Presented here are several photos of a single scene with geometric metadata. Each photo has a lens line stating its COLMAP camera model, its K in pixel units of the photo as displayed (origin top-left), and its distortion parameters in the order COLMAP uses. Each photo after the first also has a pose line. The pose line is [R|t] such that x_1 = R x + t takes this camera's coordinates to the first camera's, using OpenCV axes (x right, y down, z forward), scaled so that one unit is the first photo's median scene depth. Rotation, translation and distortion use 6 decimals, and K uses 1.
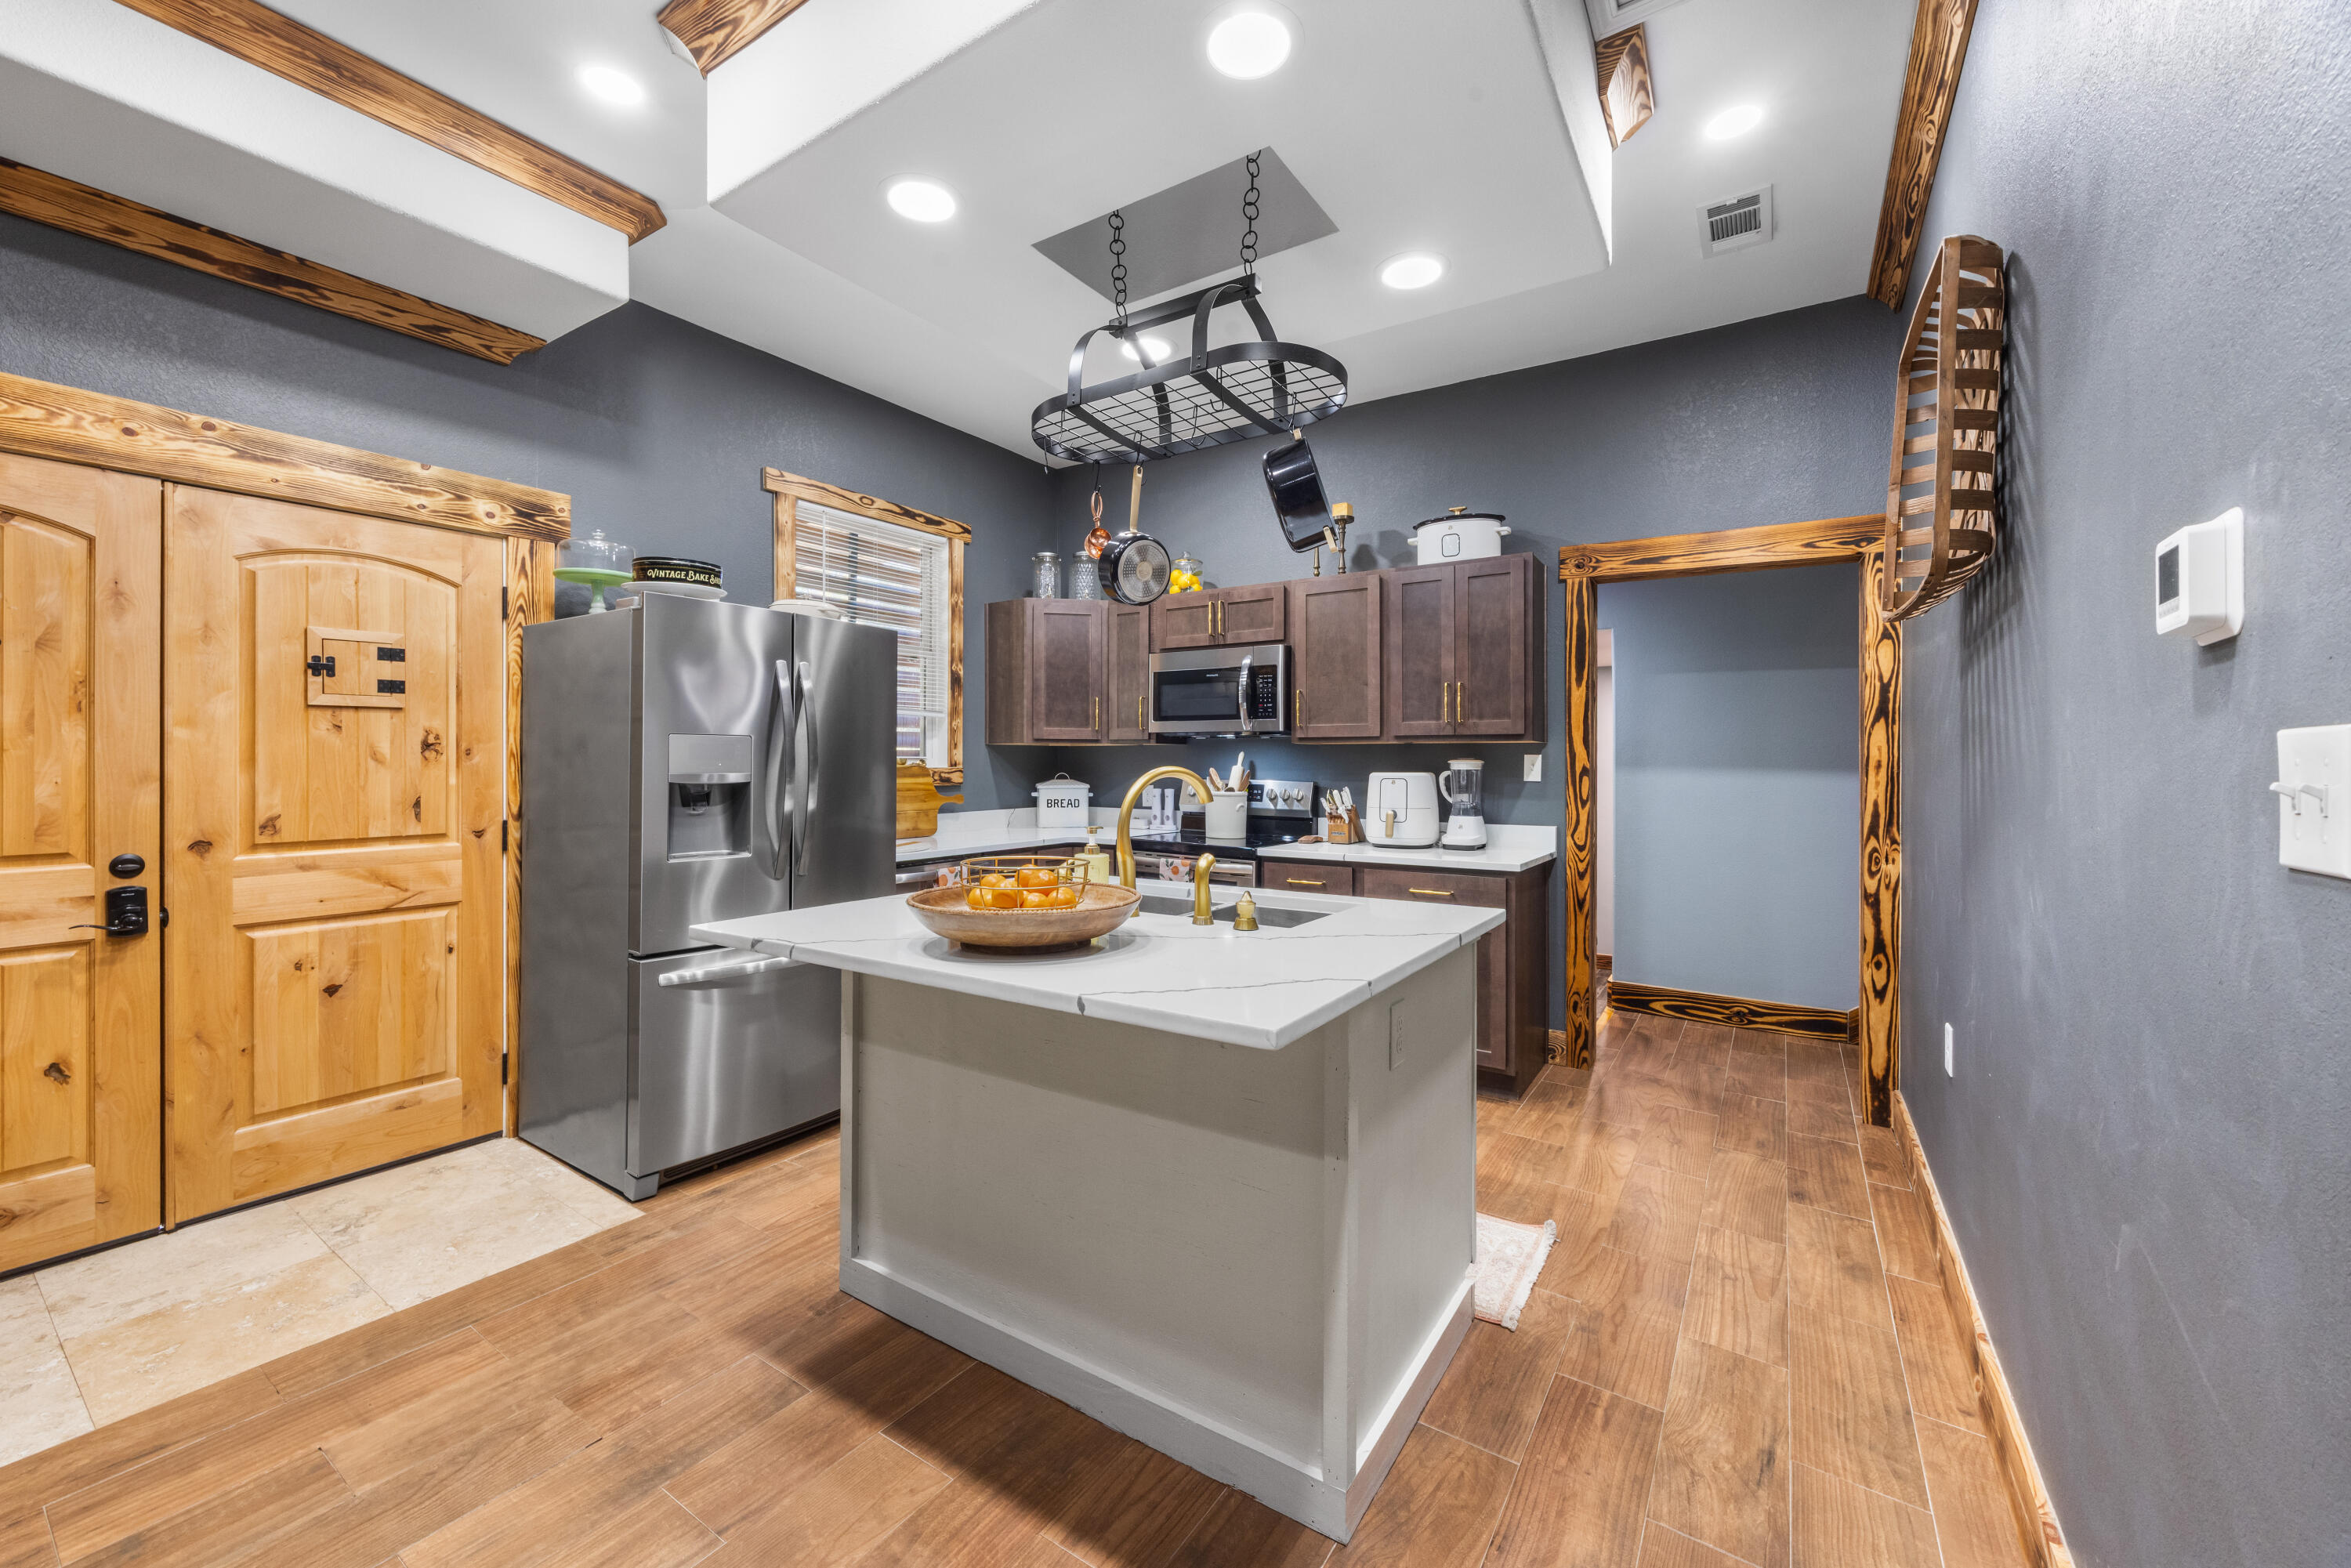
lens RADIAL K [[906.9, 0, 1179.9], [0, 906.9, 765.4], [0, 0, 1]] dist [0.001013, -0.000275]
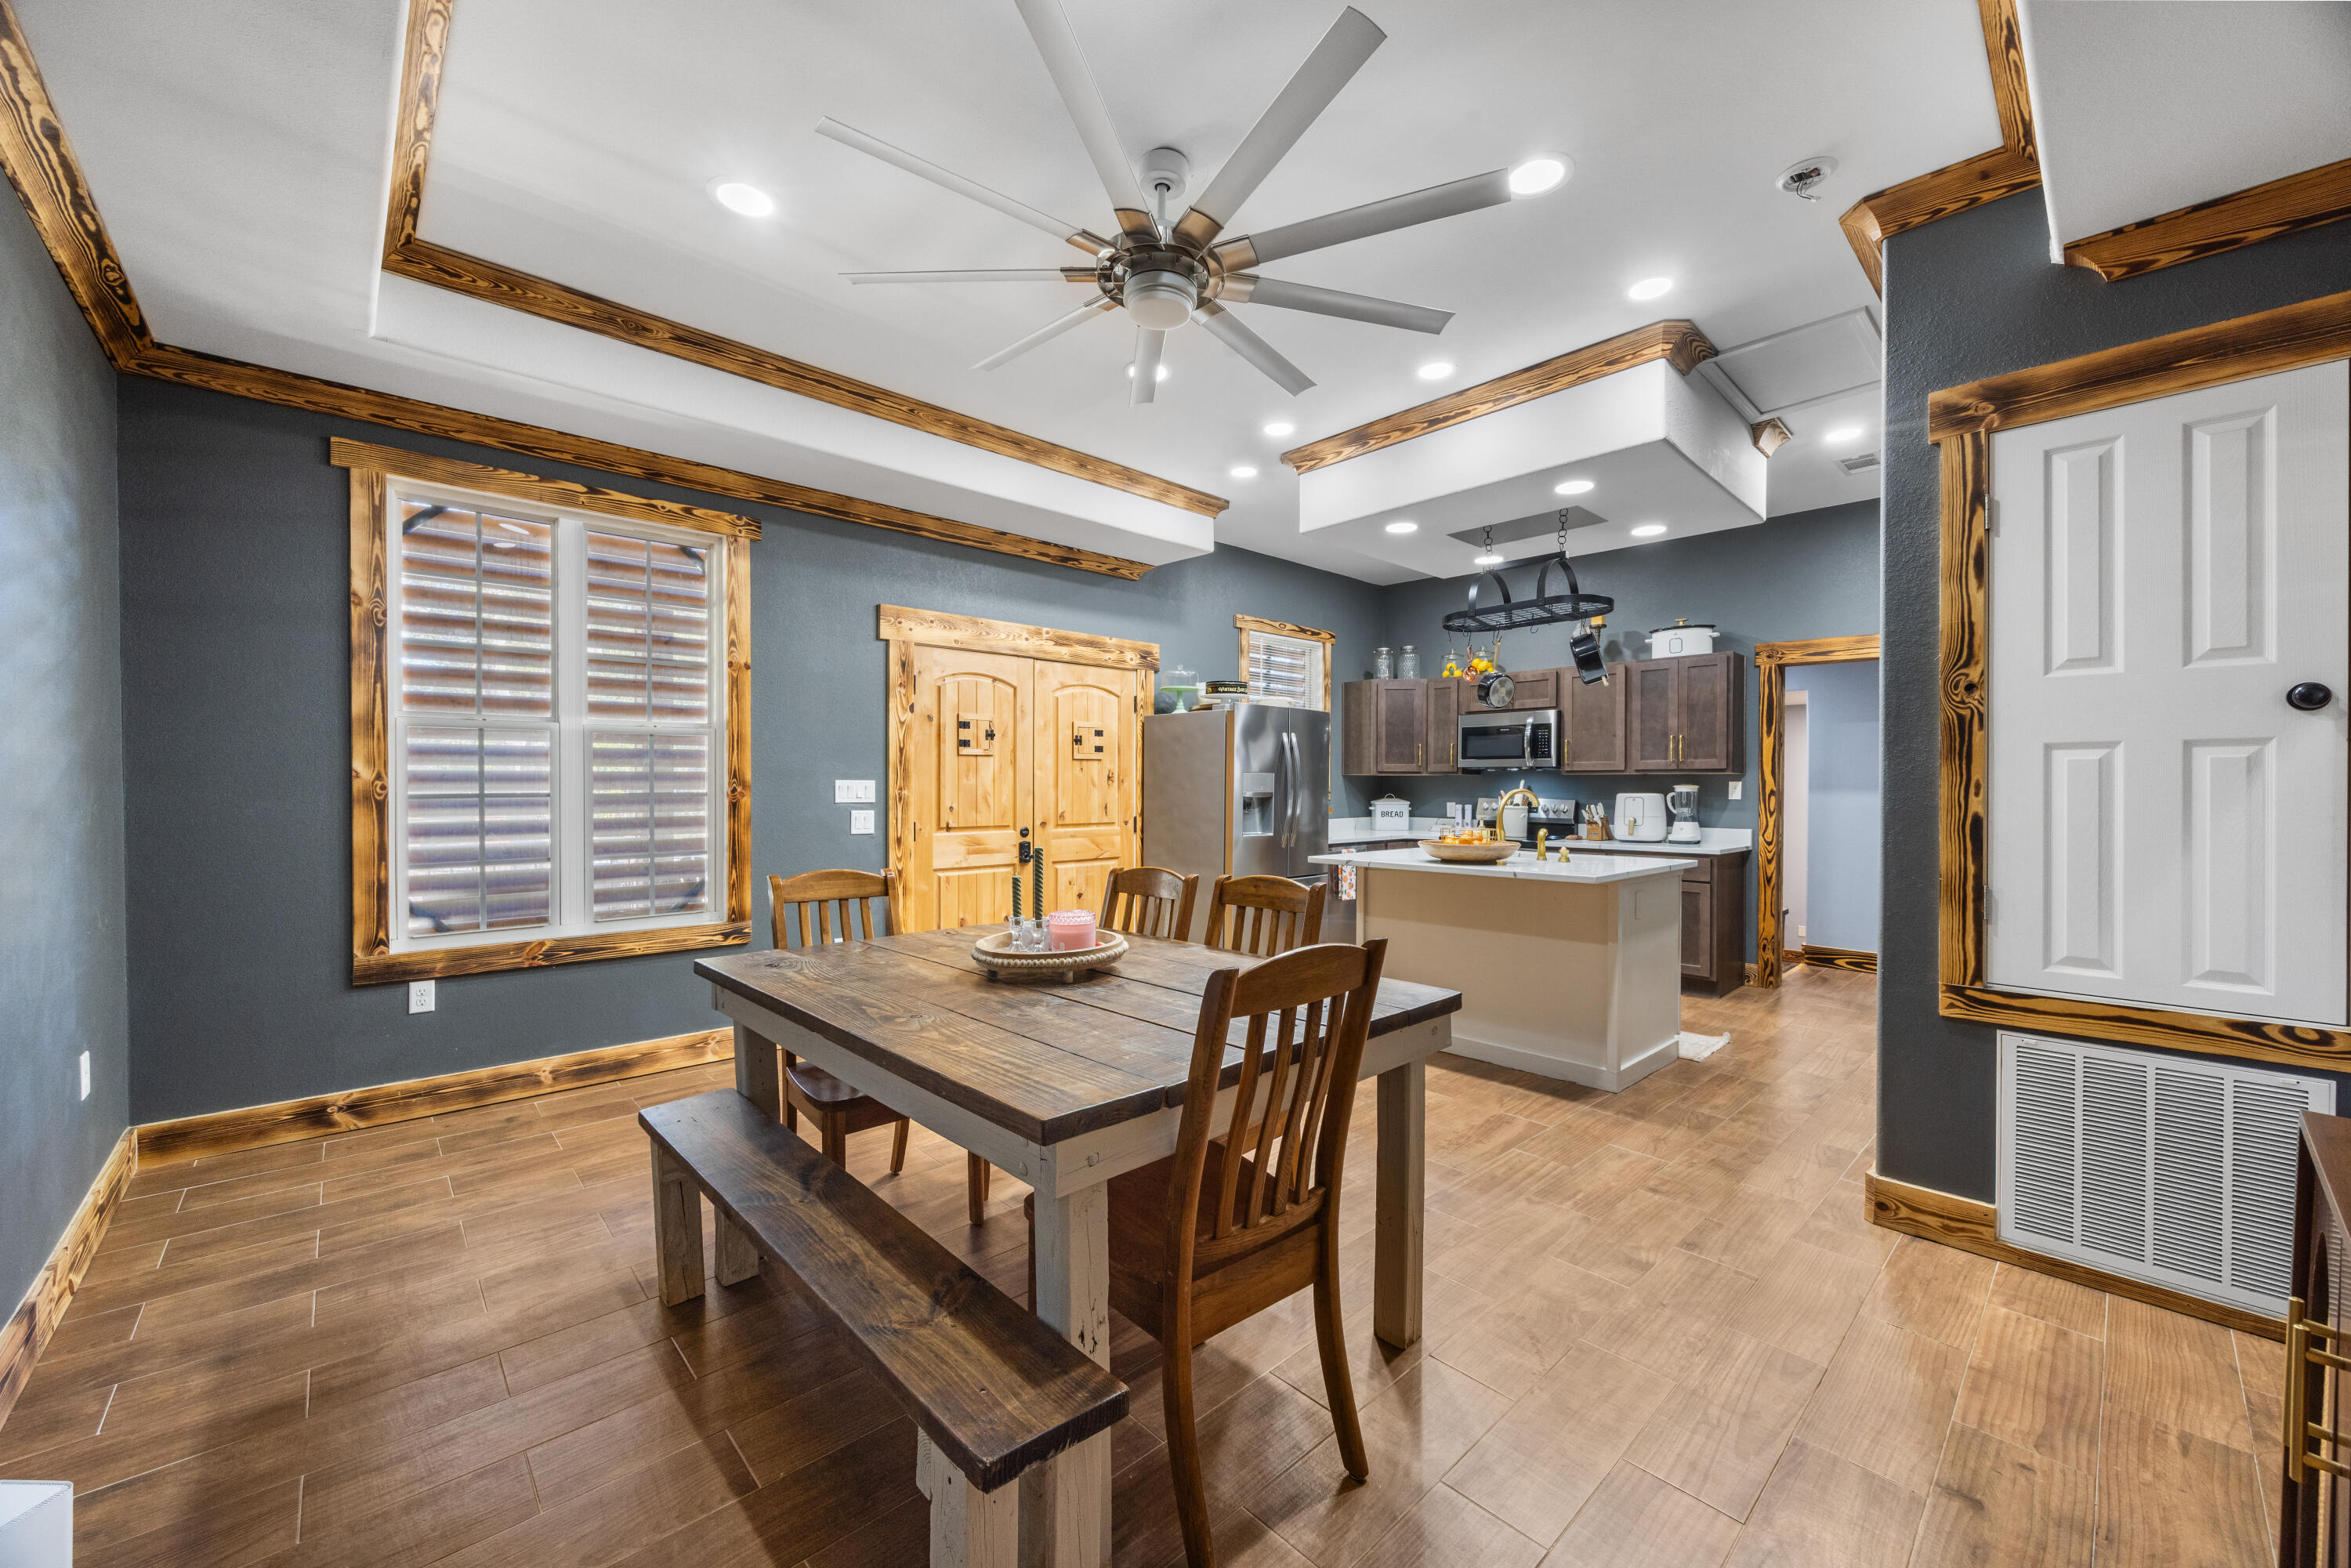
lens RADIAL K [[906.9, 0, 1173.3], [0, 906.9, 795.4], [0, 0, 1]] dist [0.001013, -0.000275]
pose [[0.973018, 0.003265, -0.230705, -0.174972], [-0.001924, 0.999980, 0.006035, 0.003519], [0.230720, -0.005428, 0.973005, -0.695670]]
